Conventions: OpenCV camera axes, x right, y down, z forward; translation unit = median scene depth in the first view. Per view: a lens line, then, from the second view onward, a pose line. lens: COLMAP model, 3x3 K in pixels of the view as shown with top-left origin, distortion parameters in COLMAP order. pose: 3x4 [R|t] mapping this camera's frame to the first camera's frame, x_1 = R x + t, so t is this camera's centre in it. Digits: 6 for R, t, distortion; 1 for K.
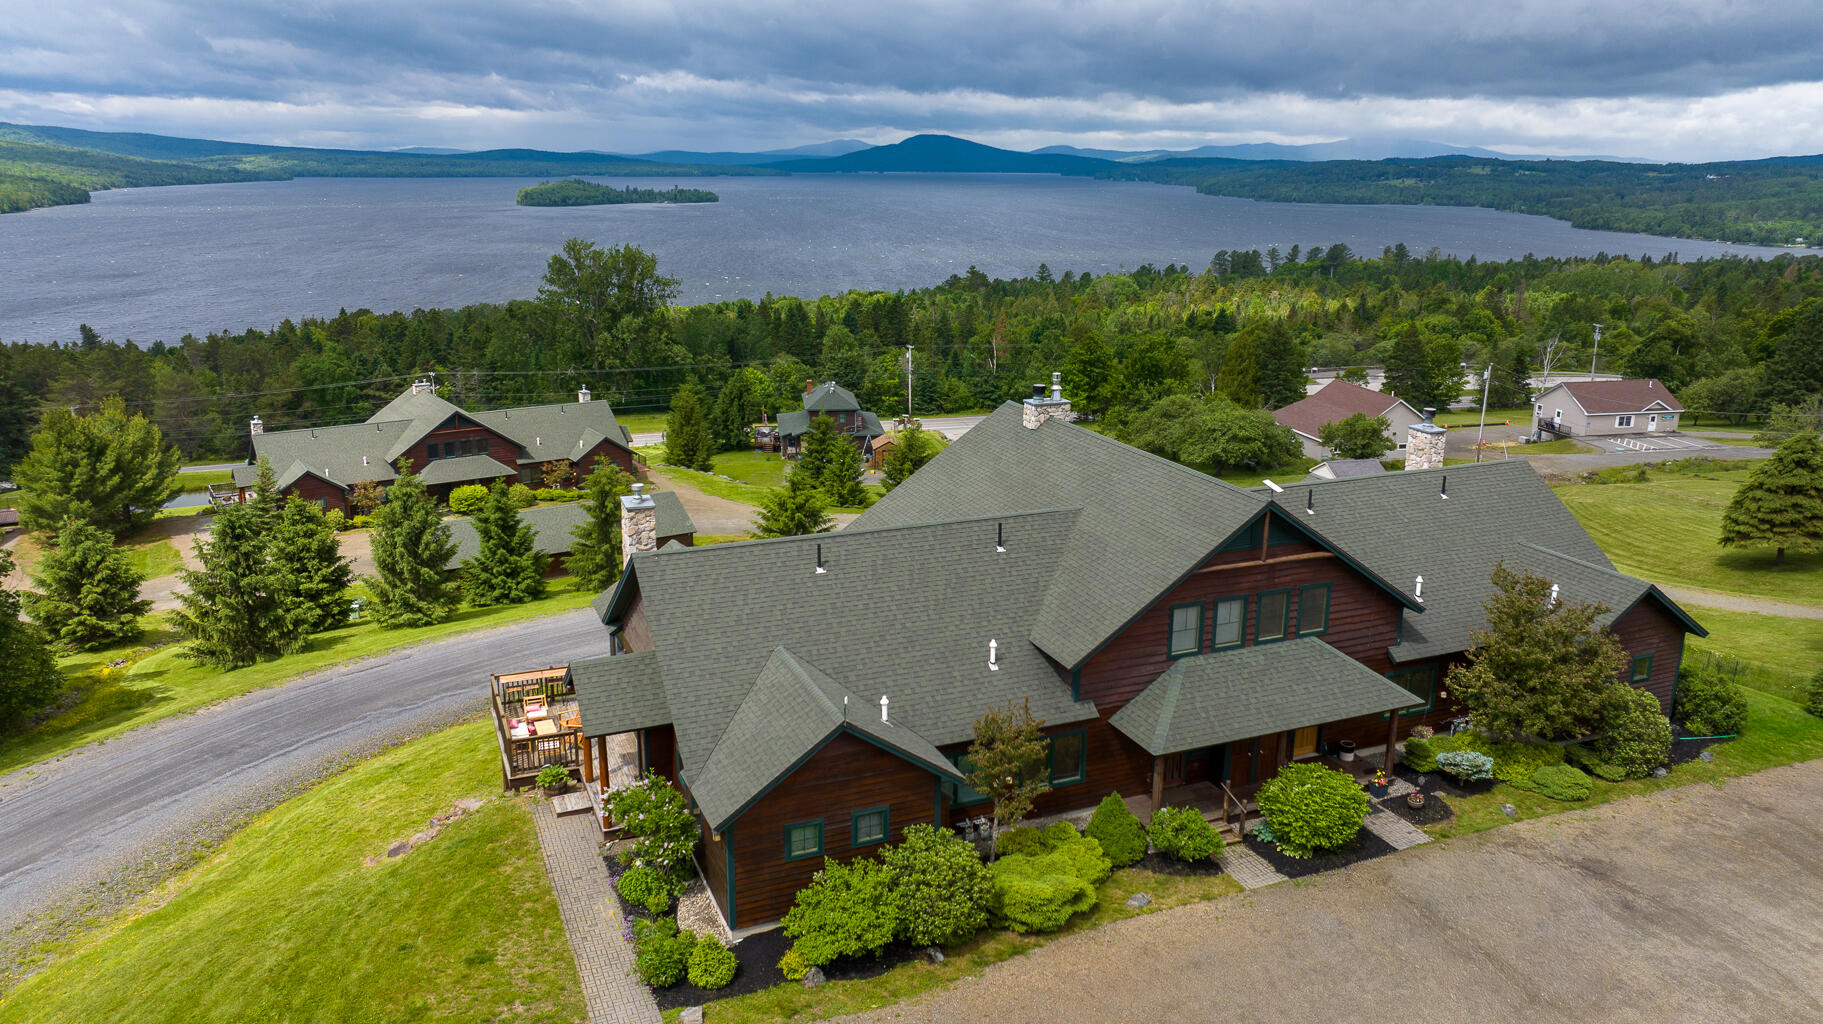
lens RADIAL K [[1296.7, 0, 941.8], [0, 1296.7, 503.2], [0, 0, 1]] dist [-0.036019, 0.028677]
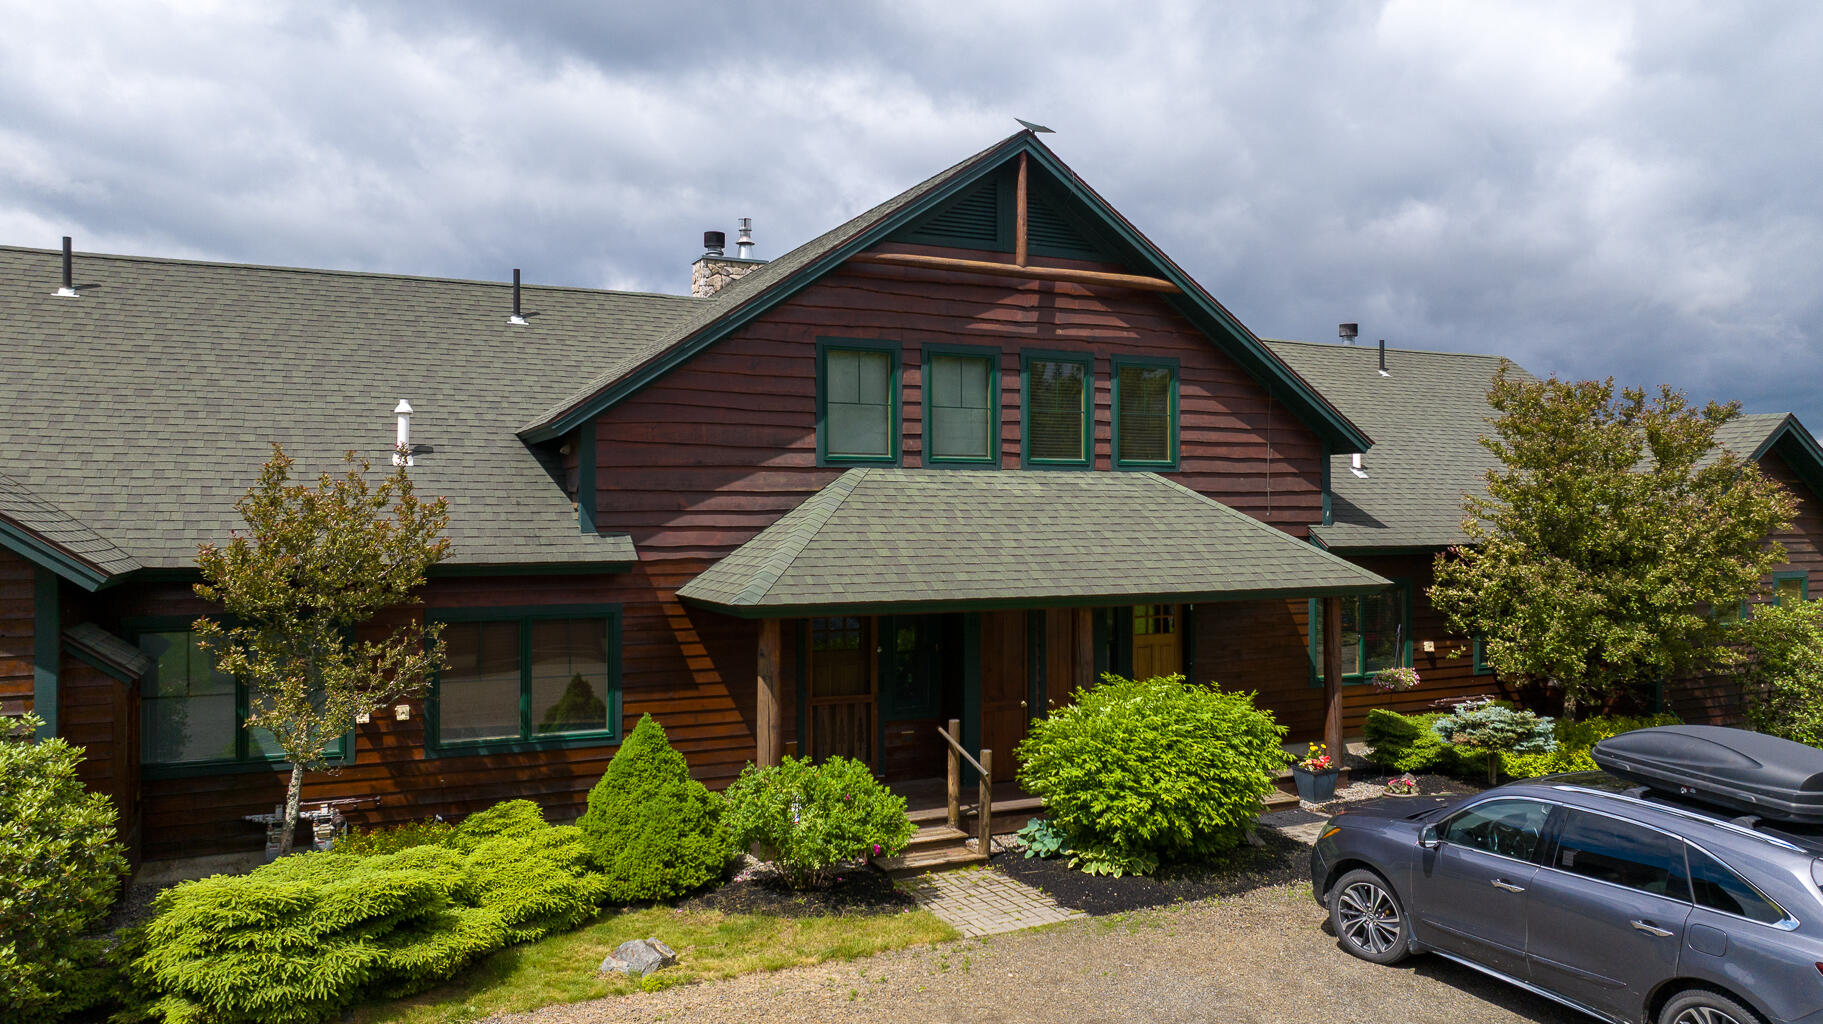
lens RADIAL K [[1296.7, 0, 941.8], [0, 1296.7, 503.2], [0, 0, 1]] dist [-0.036019, 0.028677]
pose [[0.998713, -0.014121, 0.048705, 0.206594], [0.026374, 0.964968, -0.261038, 0.267144], [-0.043313, 0.261986, 0.964099, 0.601941]]
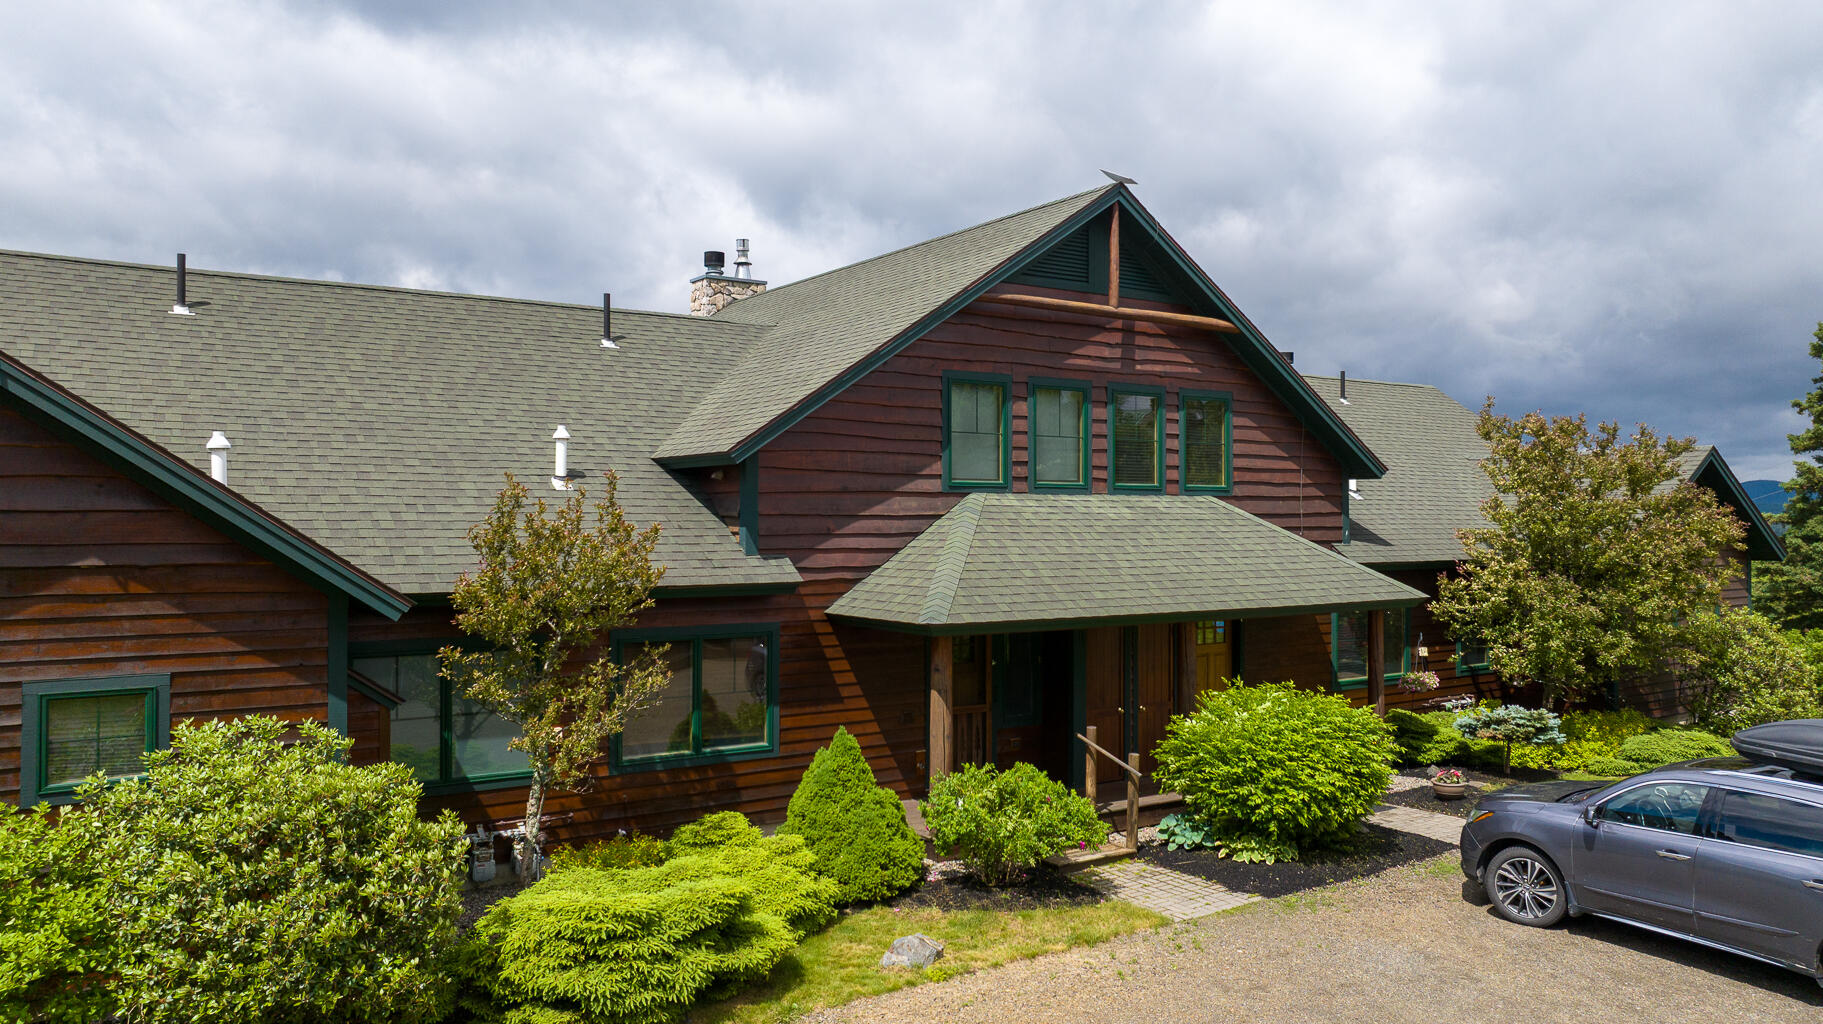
lens RADIAL K [[1287.7, 0, 944.1], [0, 1287.7, 513.7], [0, 0, 1]] dist [-0.001126, -0.067317]
pose [[0.981696, -0.011555, 0.190104, 0.088281], [0.059882, 0.966263, -0.250499, 0.263588], [-0.180796, 0.257297, 0.949269, 0.581715]]
